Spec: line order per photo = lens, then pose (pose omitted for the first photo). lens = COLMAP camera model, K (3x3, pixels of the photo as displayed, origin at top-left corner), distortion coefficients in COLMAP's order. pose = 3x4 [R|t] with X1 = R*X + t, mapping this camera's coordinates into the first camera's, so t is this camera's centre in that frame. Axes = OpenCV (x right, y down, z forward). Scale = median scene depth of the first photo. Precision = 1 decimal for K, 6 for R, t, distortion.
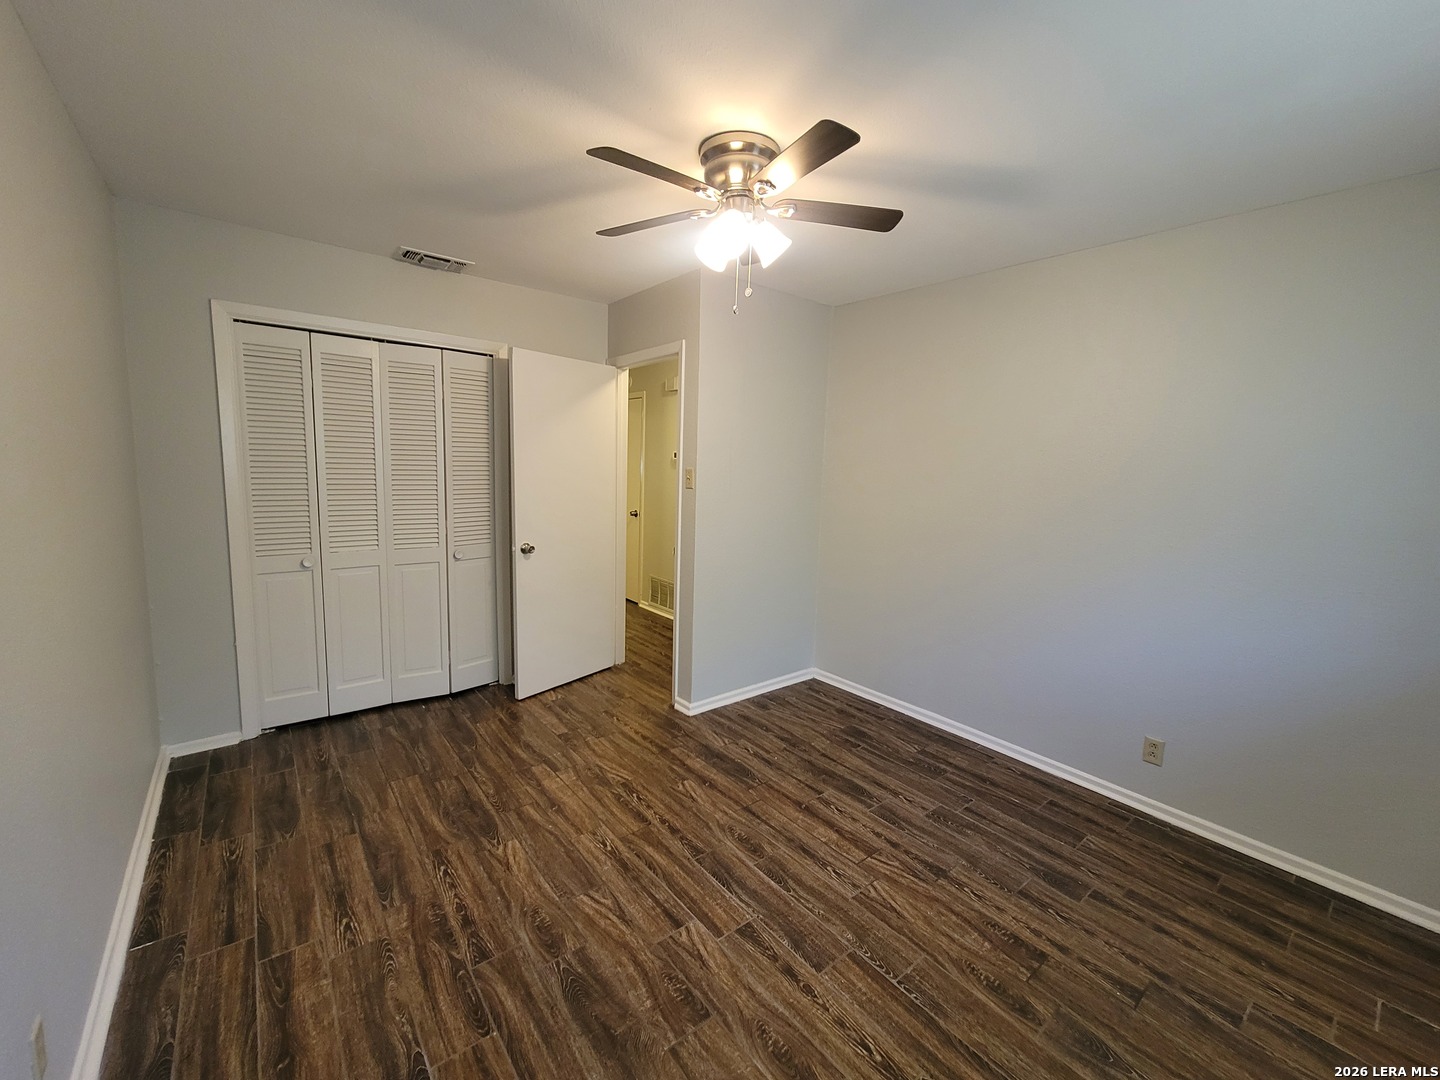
lens RADIAL K [[582.4, 0, 724.5], [0, 582.4, 531.5], [0, 0, 1]] dist [-0.003181, -0.000777]
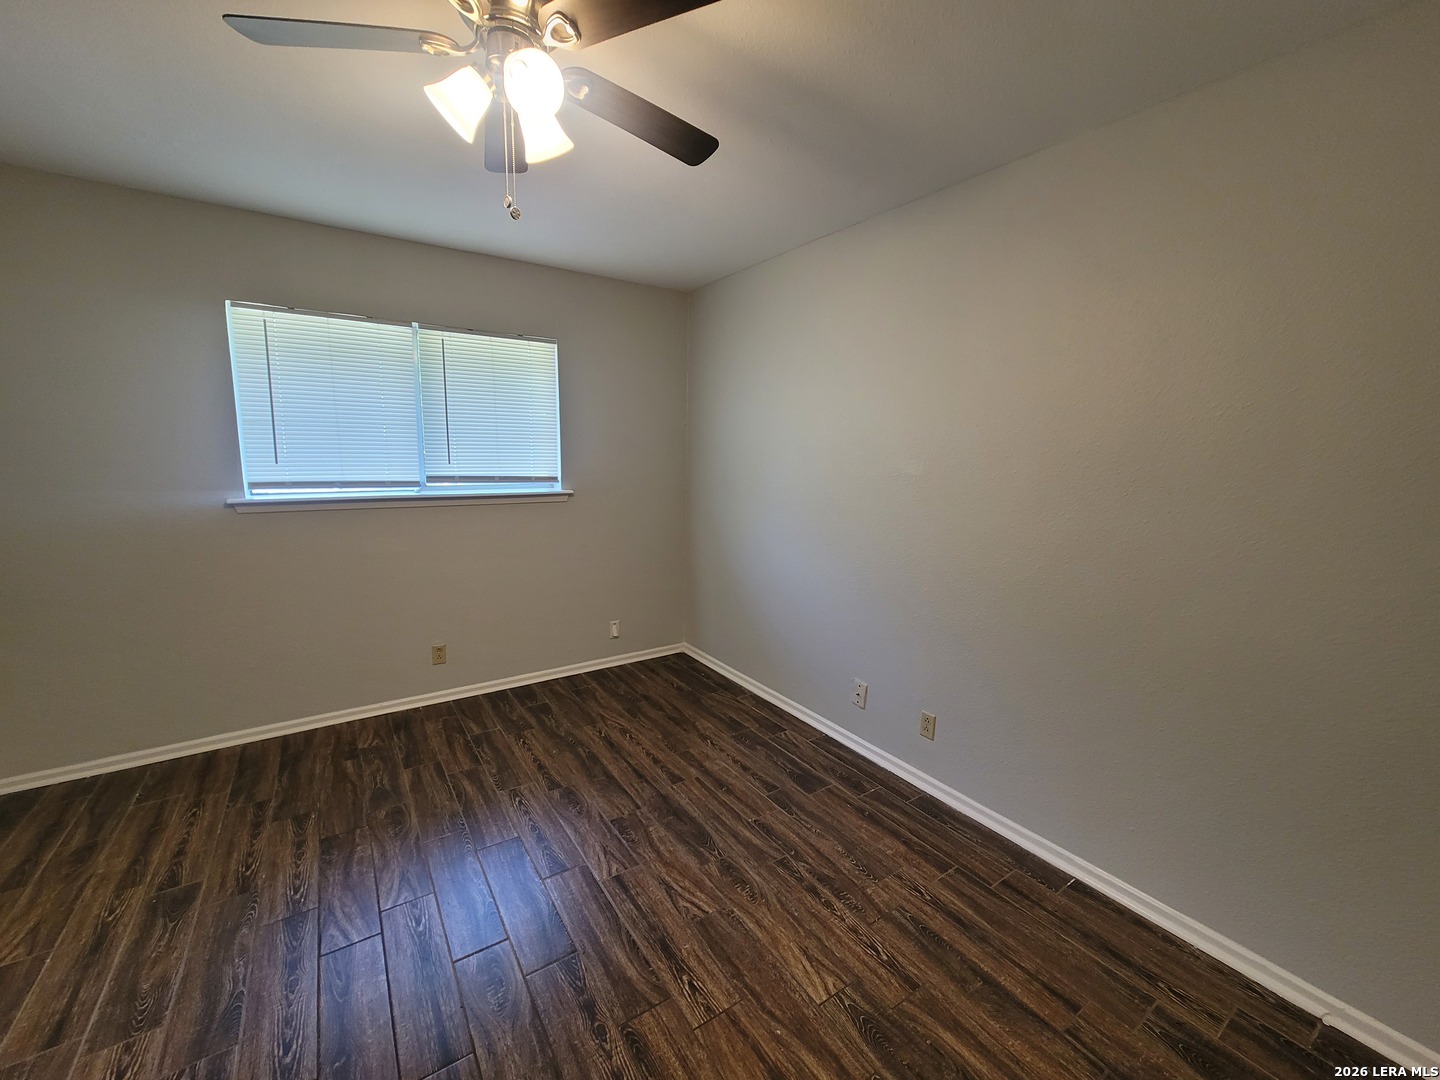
lens RADIAL K [[582.4, 0, 722.6], [0, 582.4, 540.3], [0, 0, 1]] dist [-0.003181, -0.000777]
pose [[-0.994563, -0.065933, 0.080602, -0.321888], [-0.042126, 0.962605, 0.267613, -0.221403], [-0.095232, 0.262762, -0.960149, 1.866017]]
